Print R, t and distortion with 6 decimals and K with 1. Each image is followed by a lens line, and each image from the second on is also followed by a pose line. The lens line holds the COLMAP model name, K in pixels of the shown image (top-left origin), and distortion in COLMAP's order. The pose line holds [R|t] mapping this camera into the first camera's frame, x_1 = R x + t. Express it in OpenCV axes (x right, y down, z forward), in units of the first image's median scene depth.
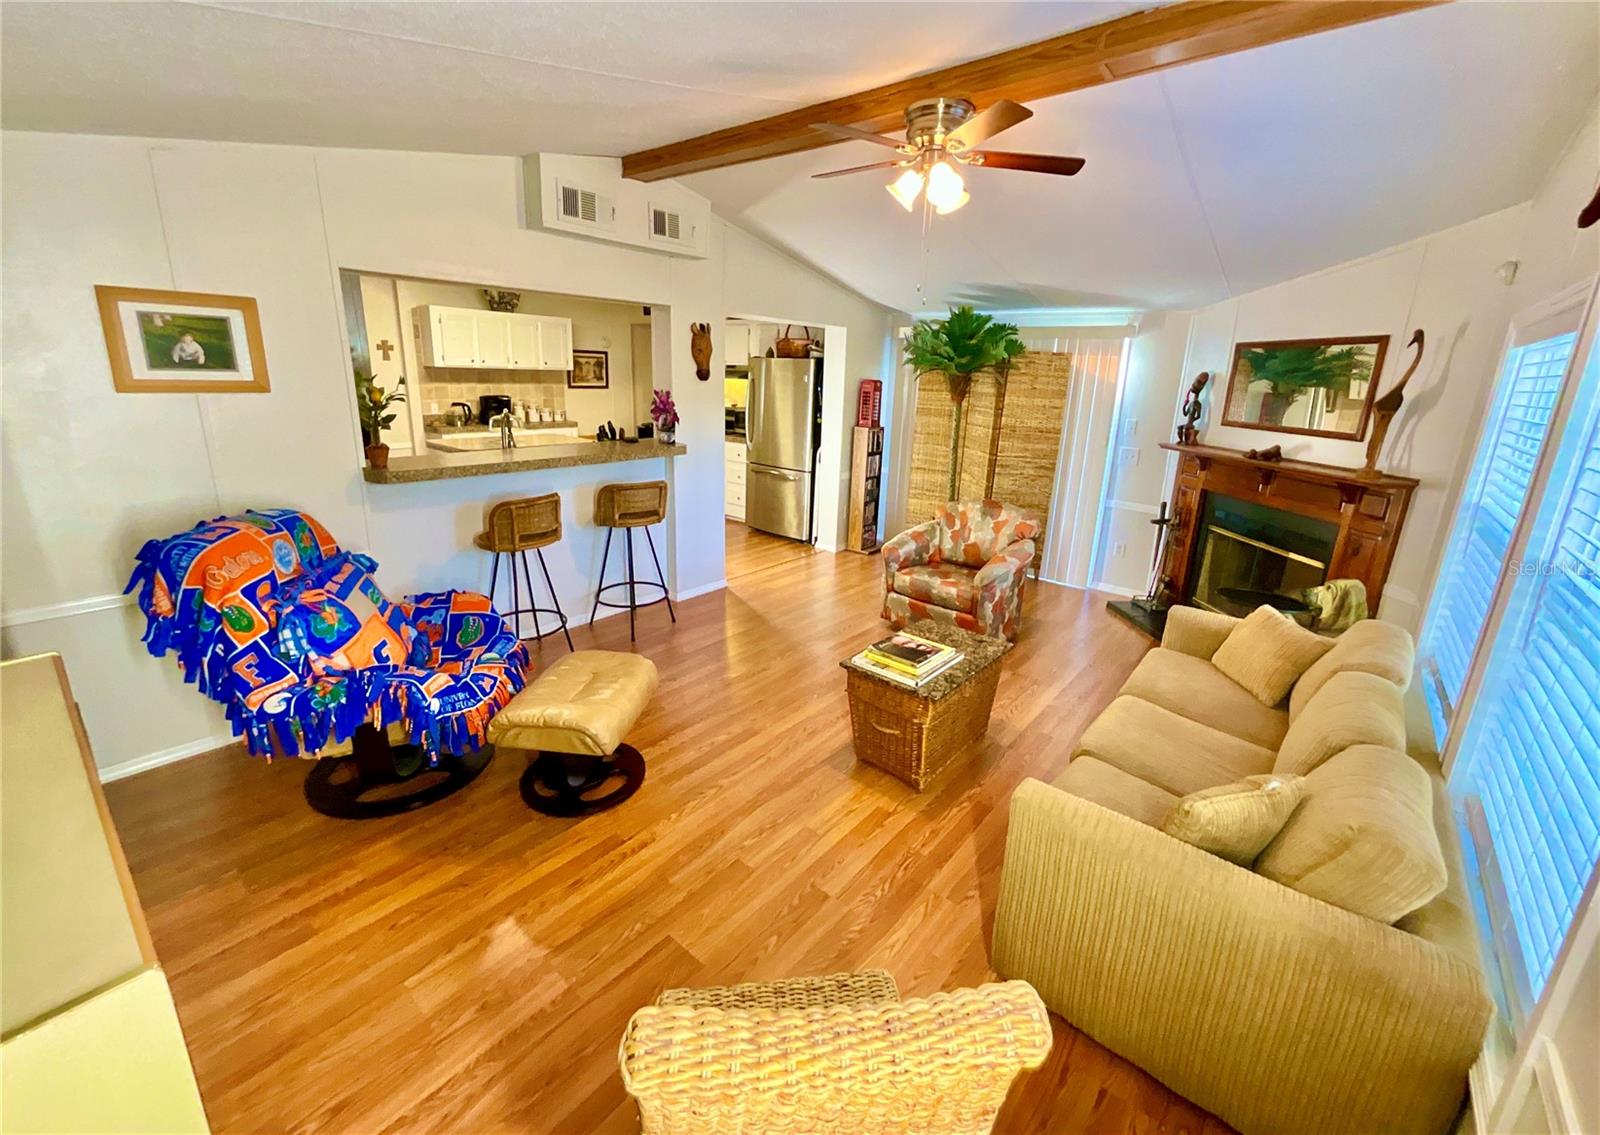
lens RADIAL K [[660.7, 0, 797.6], [0, 660.7, 543.2], [0, 0, 1]] dist [-0.000145, 0.000138]
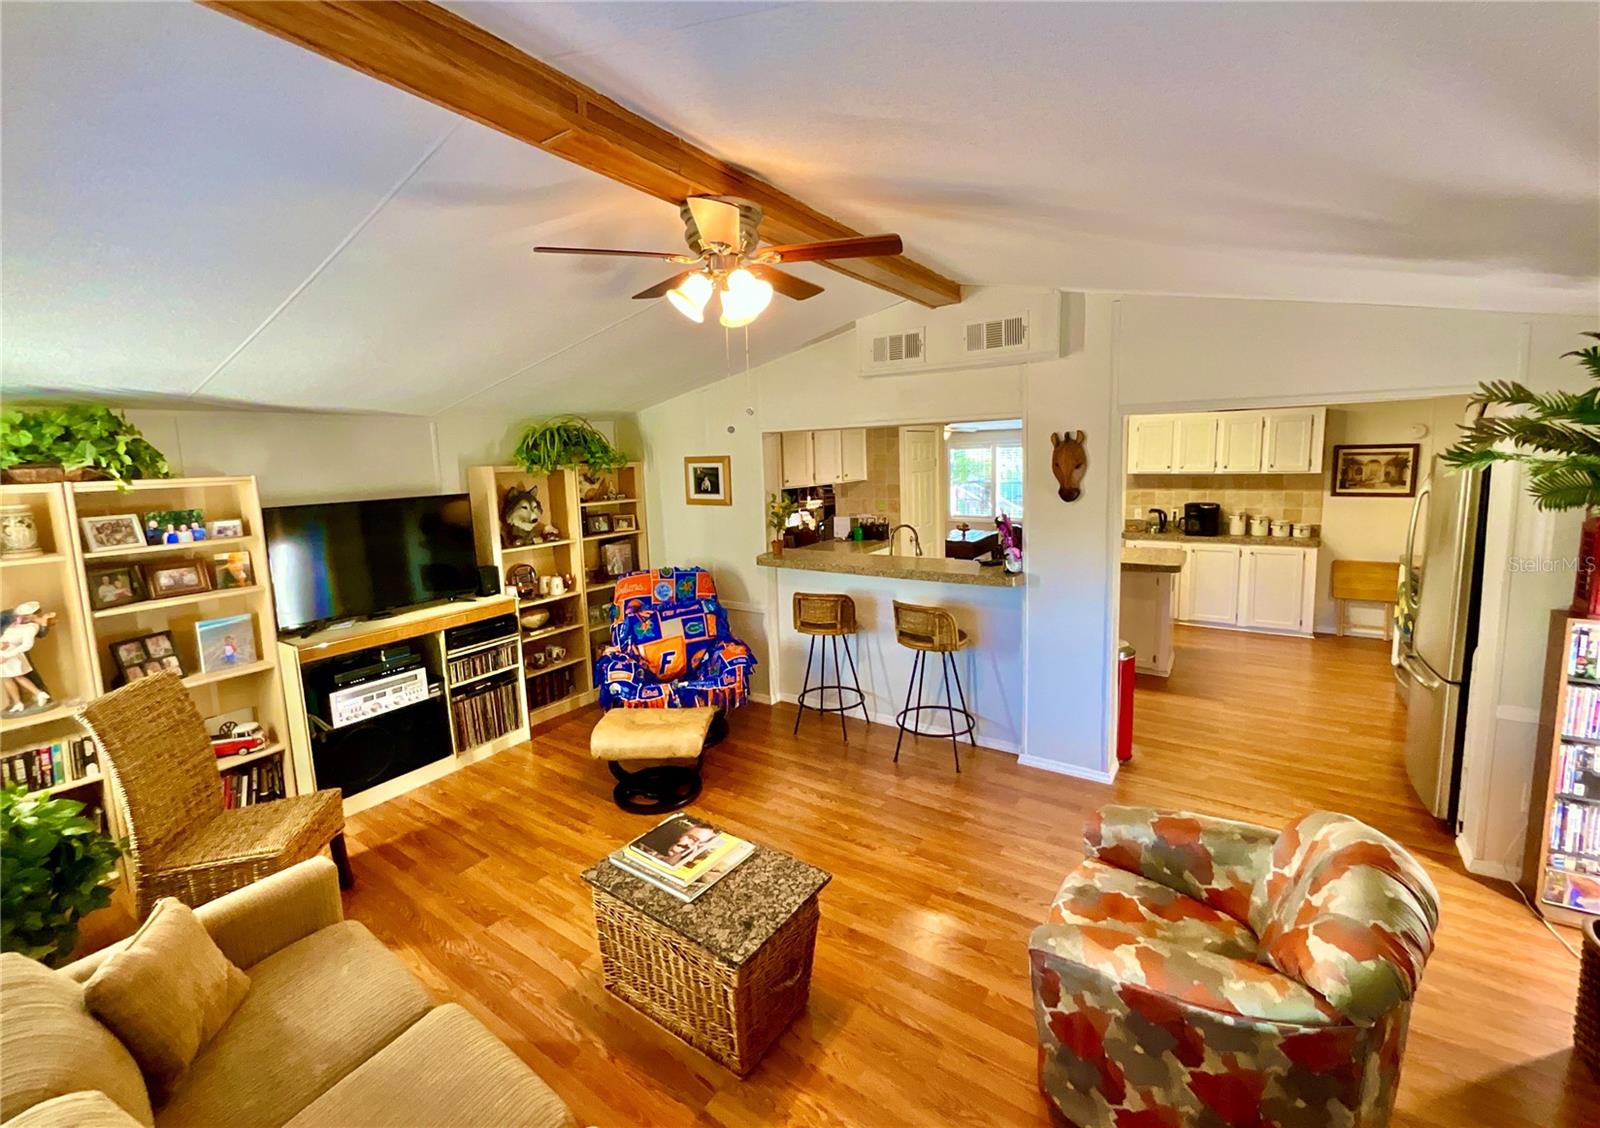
lens RADIAL K [[659.3, 0, 799.0], [0, 659.3, 535.6], [0, 0, 1]] dist [-0.000088, -0.000095]
pose [[0.085154, 0.085984, -0.992651, 0.624907], [-0.222275, 0.972802, 0.065197, -0.192444], [0.971258, 0.215089, 0.101950, 0.635687]]
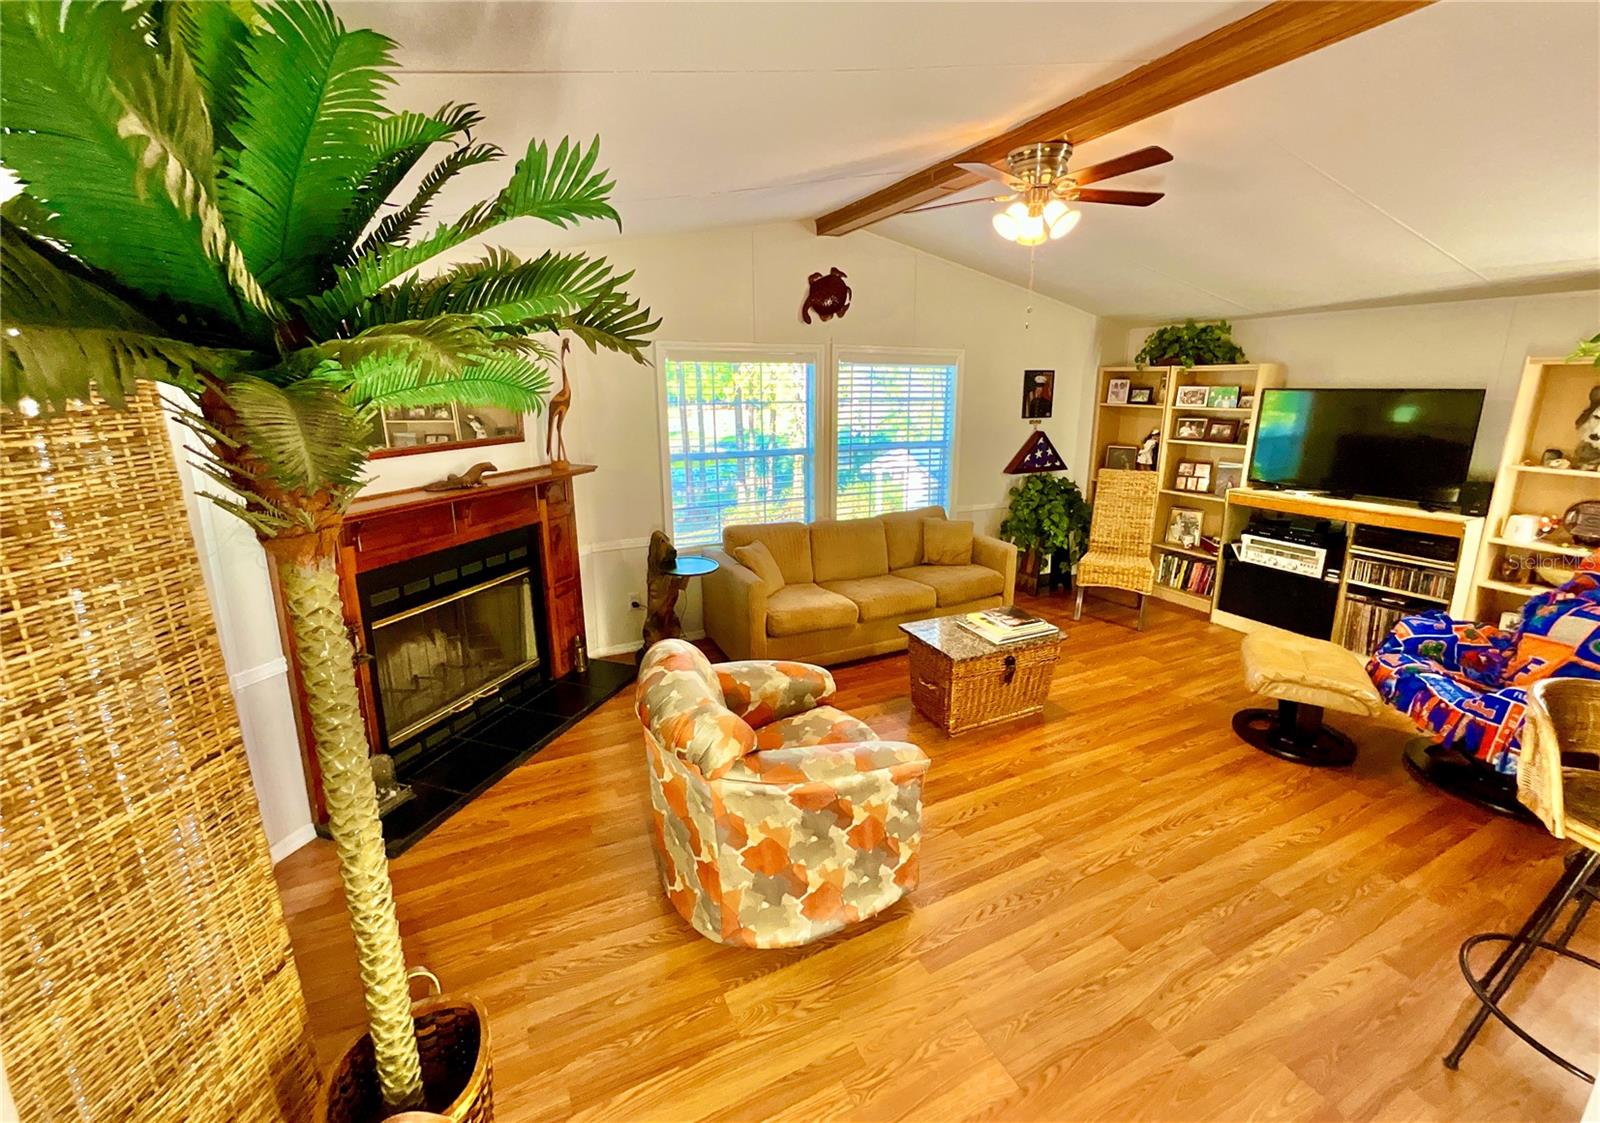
lens RADIAL K [[659.3, 0, 799.0], [0, 659.3, 533.1], [0, 0, 1]] dist [-0.000088, -0.000095]
pose [[-0.911239, -0.120688, 0.393799, 0.038787], [0.080179, 0.885838, 0.457015, -0.365862], [-0.403998, 0.448024, -0.797534, 1.327324]]
